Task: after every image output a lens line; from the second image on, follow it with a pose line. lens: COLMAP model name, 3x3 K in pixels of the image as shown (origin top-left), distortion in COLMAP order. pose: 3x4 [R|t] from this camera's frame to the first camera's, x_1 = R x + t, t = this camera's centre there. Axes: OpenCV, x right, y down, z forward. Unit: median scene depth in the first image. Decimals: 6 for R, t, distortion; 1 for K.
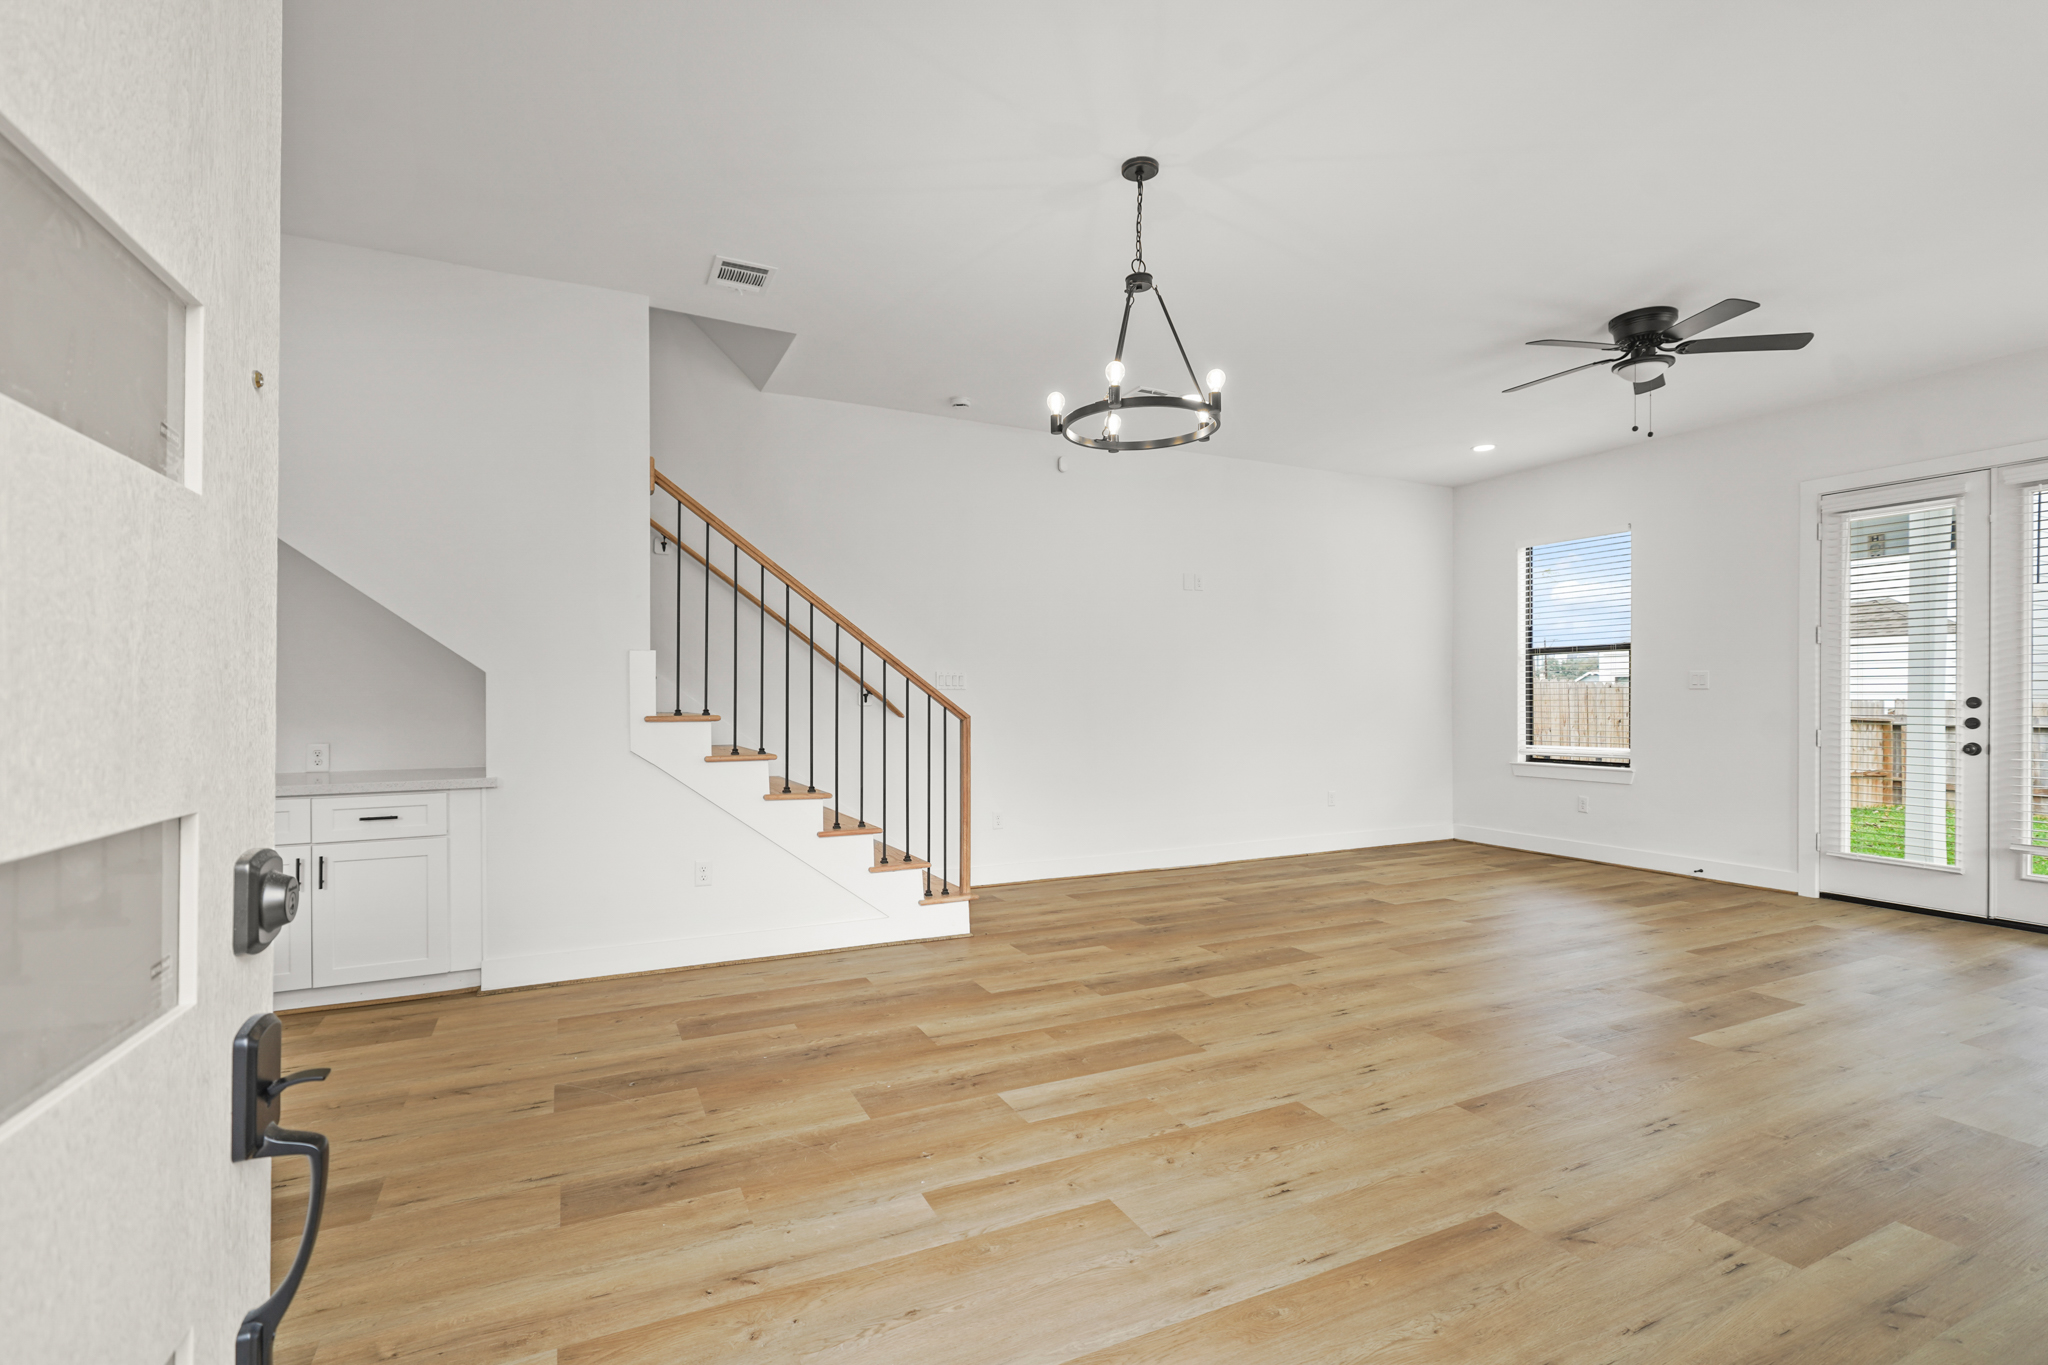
lens RADIAL K [[938.8, 0, 1028.6], [0, 938.8, 696.5], [0, 0, 1]] dist [0.000428, 0.000148]
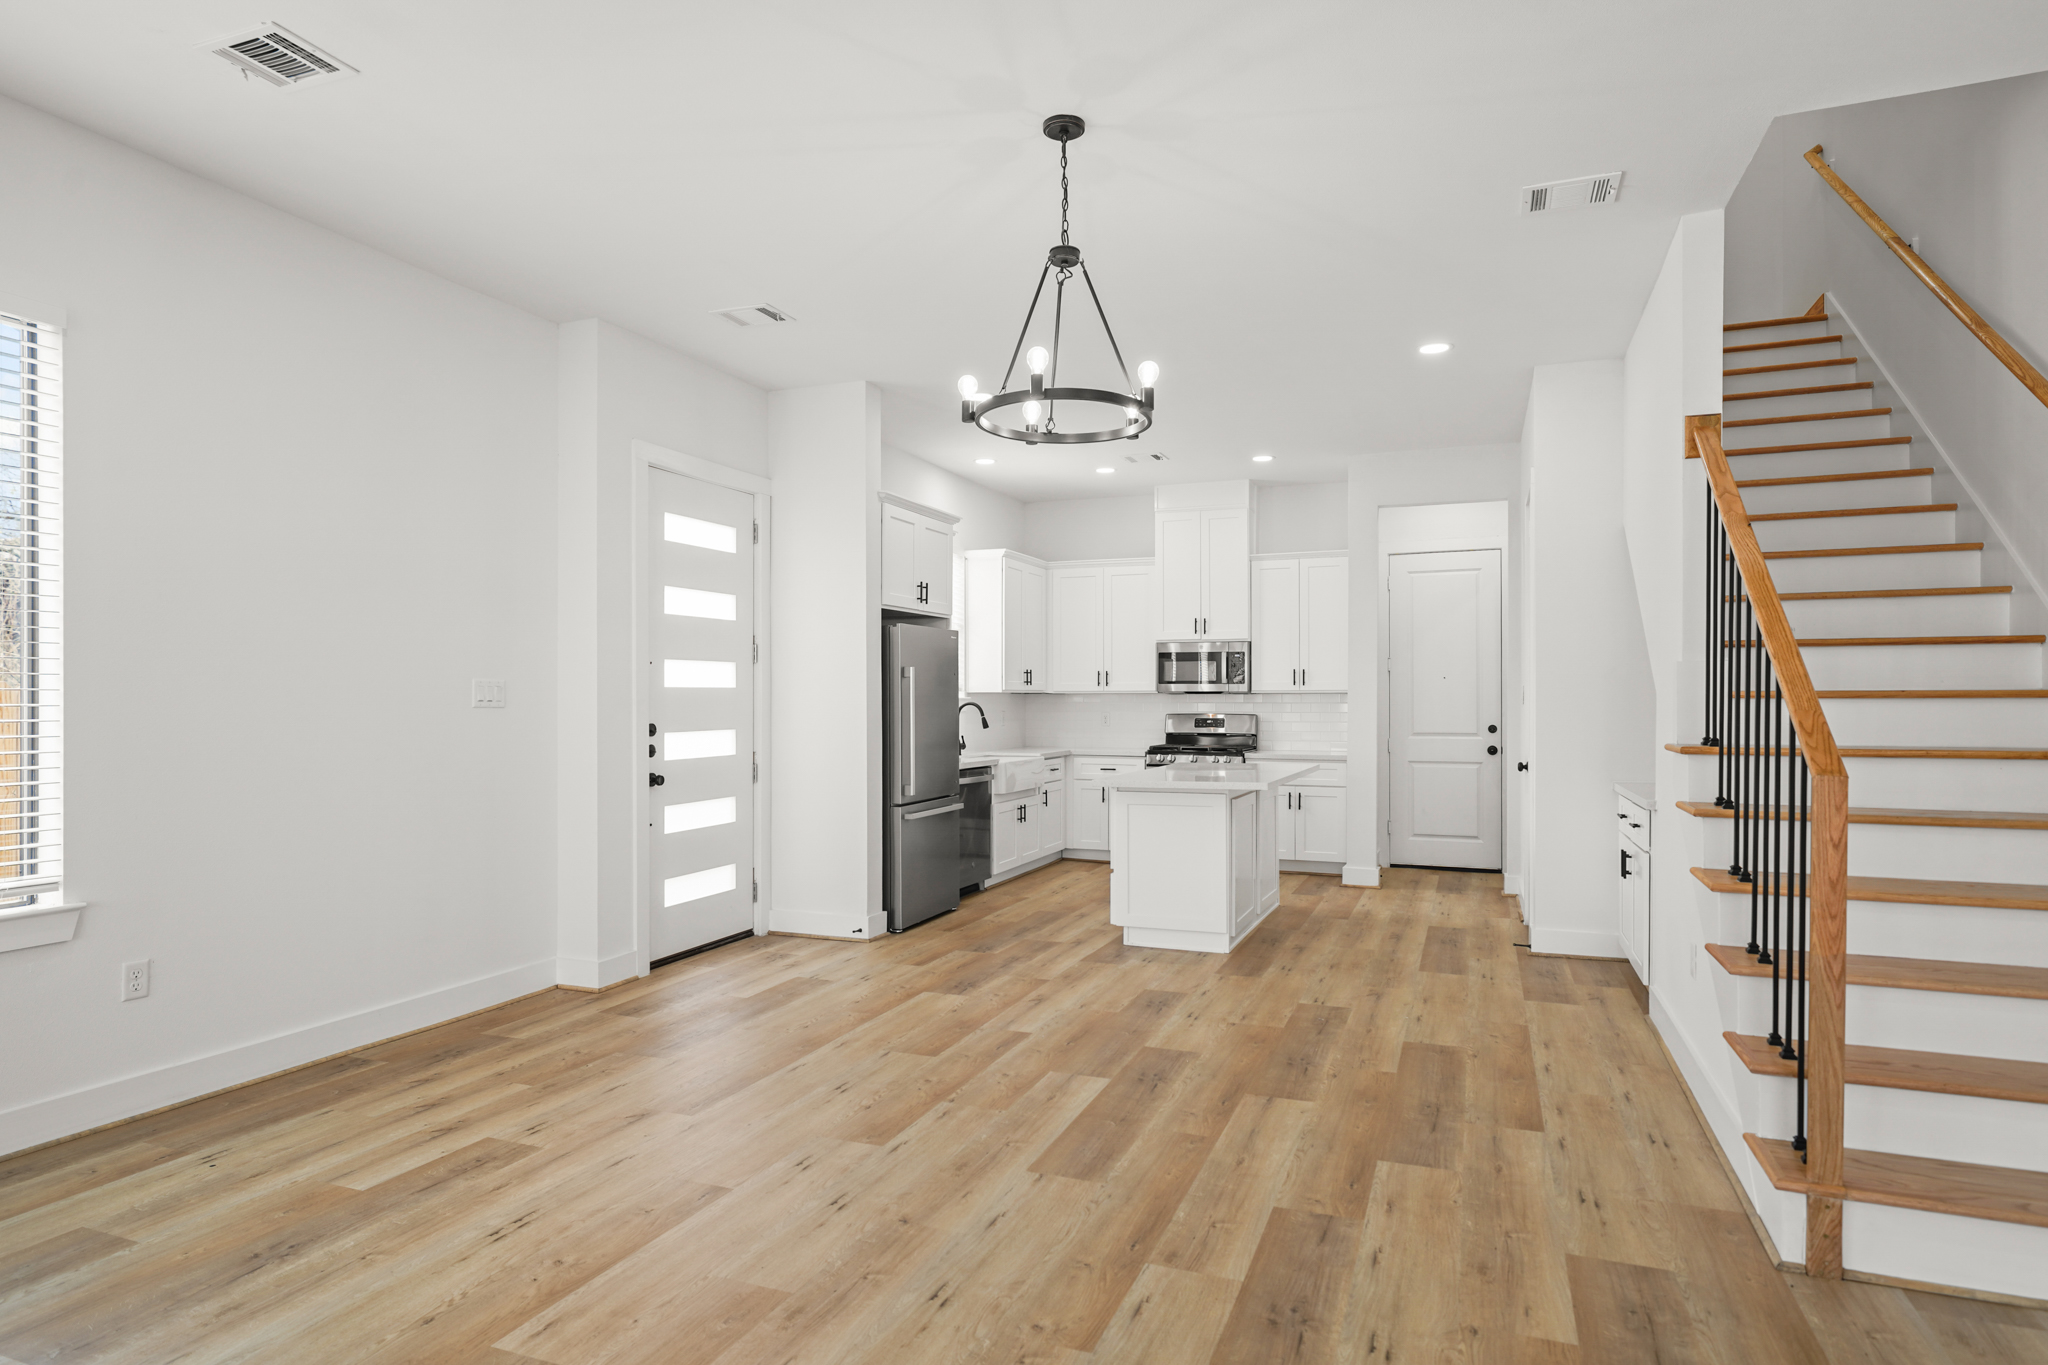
lens RADIAL K [[1130.6, 0, 1024.4], [0, 1130.6, 698.0], [0, 0, 1]] dist [0.000569, -0.000014]
pose [[-0.743371, 0.000133, -0.668879, 0.858055], [0.003440, 0.999988, -0.003625, -0.021334], [0.668870, -0.004995, -0.743362, 1.764796]]
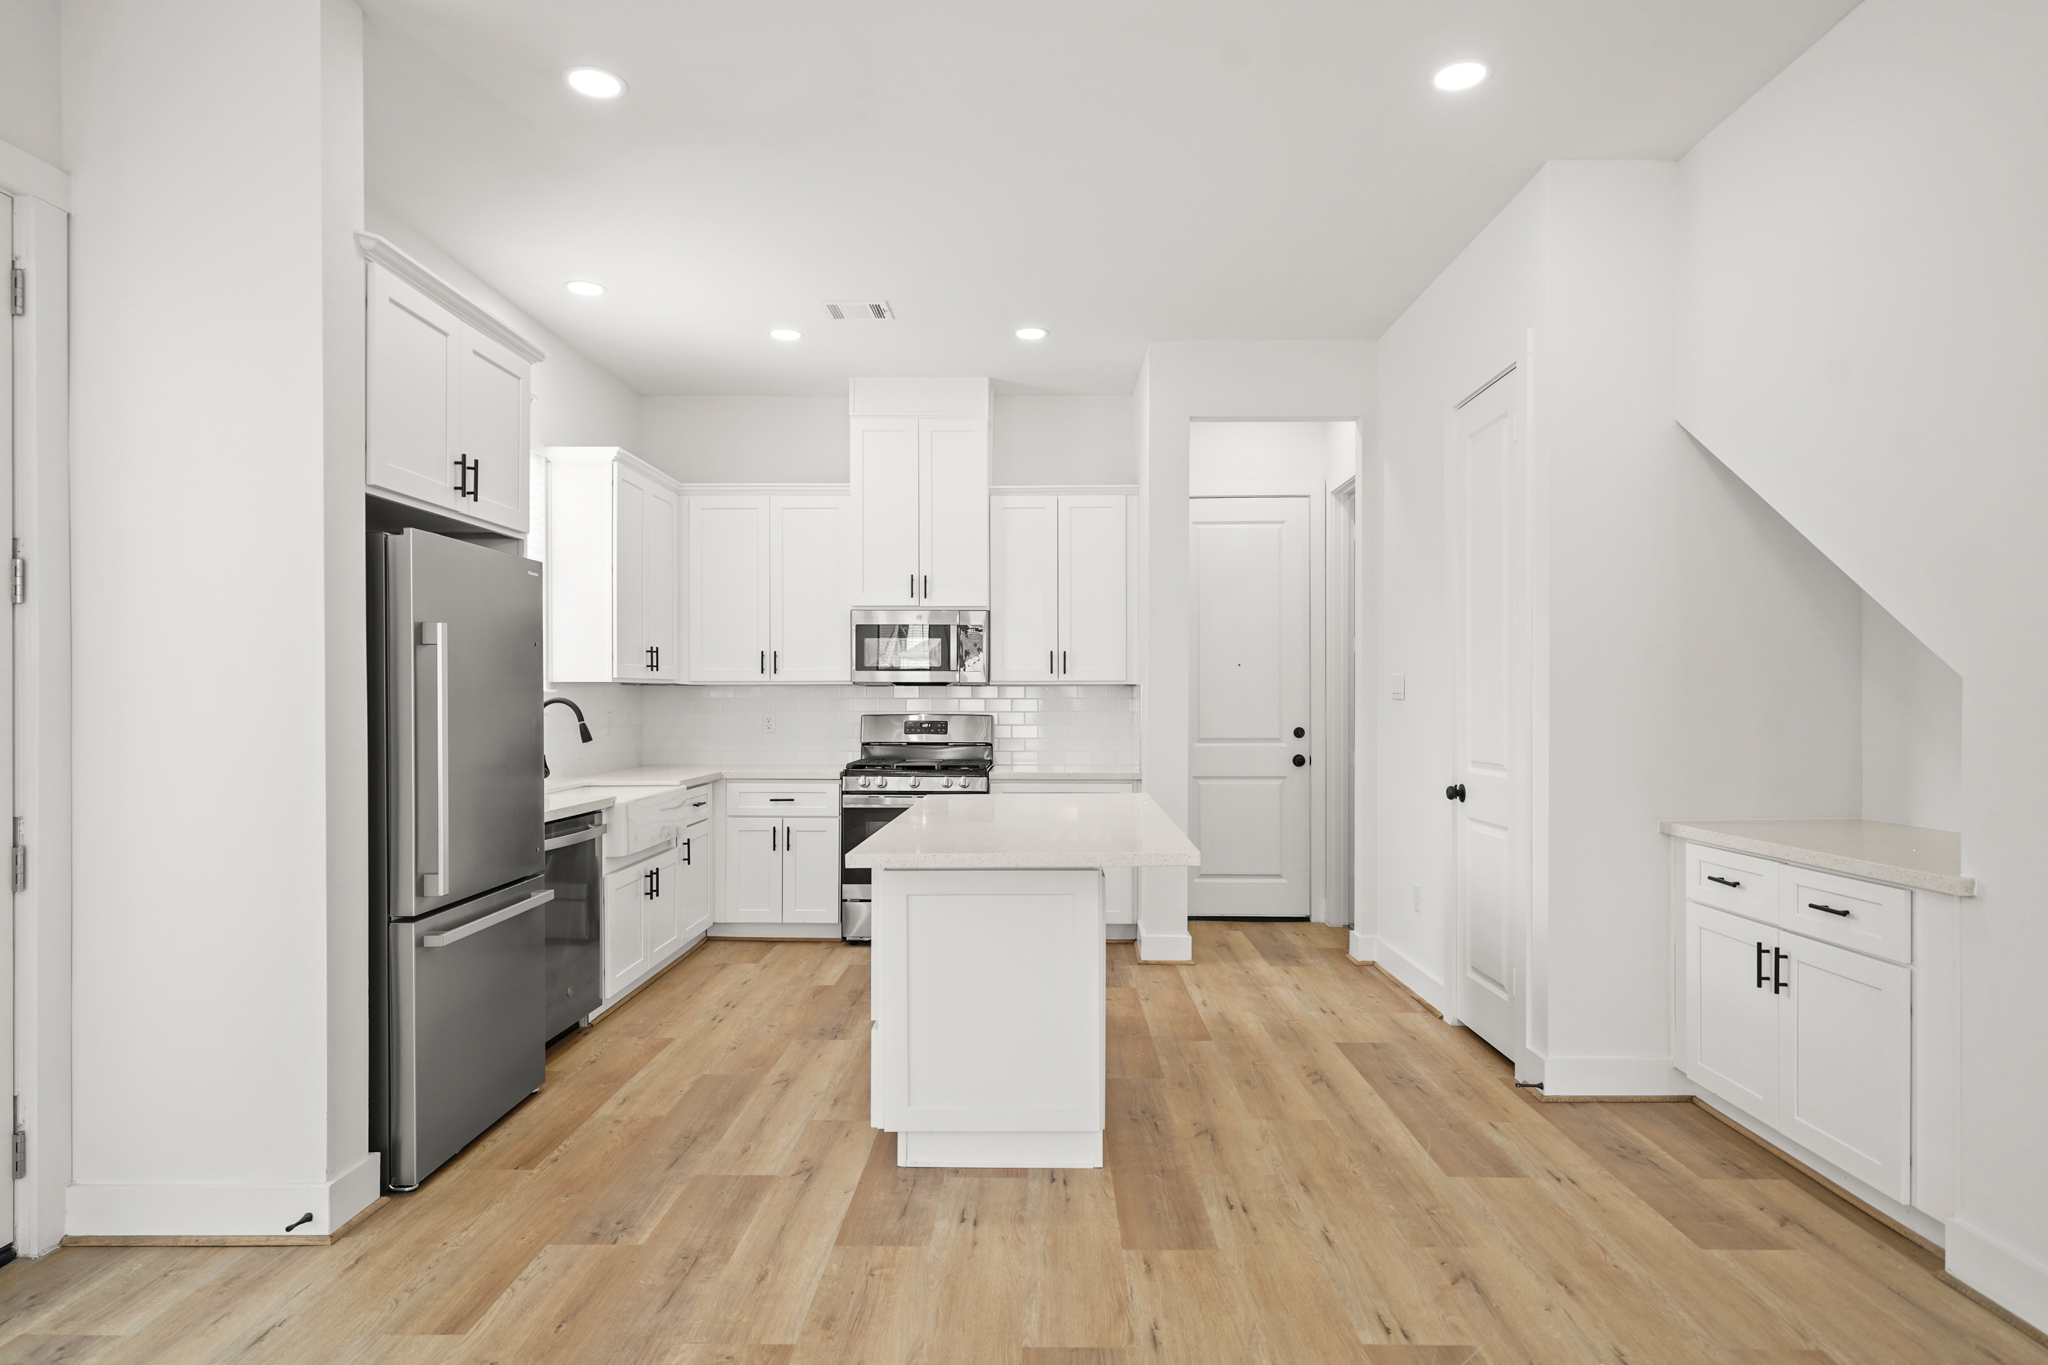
lens RADIAL K [[1130.6, 0, 1024.4], [0, 1130.6, 698.0], [0, 0, 1]] dist [0.000569, -0.000014]
pose [[-0.455884, 0.003179, -0.890033, 0.286750], [0.003929, 0.999991, 0.001560, -0.021242], [0.890030, -0.002786, -0.455893, 1.009220]]
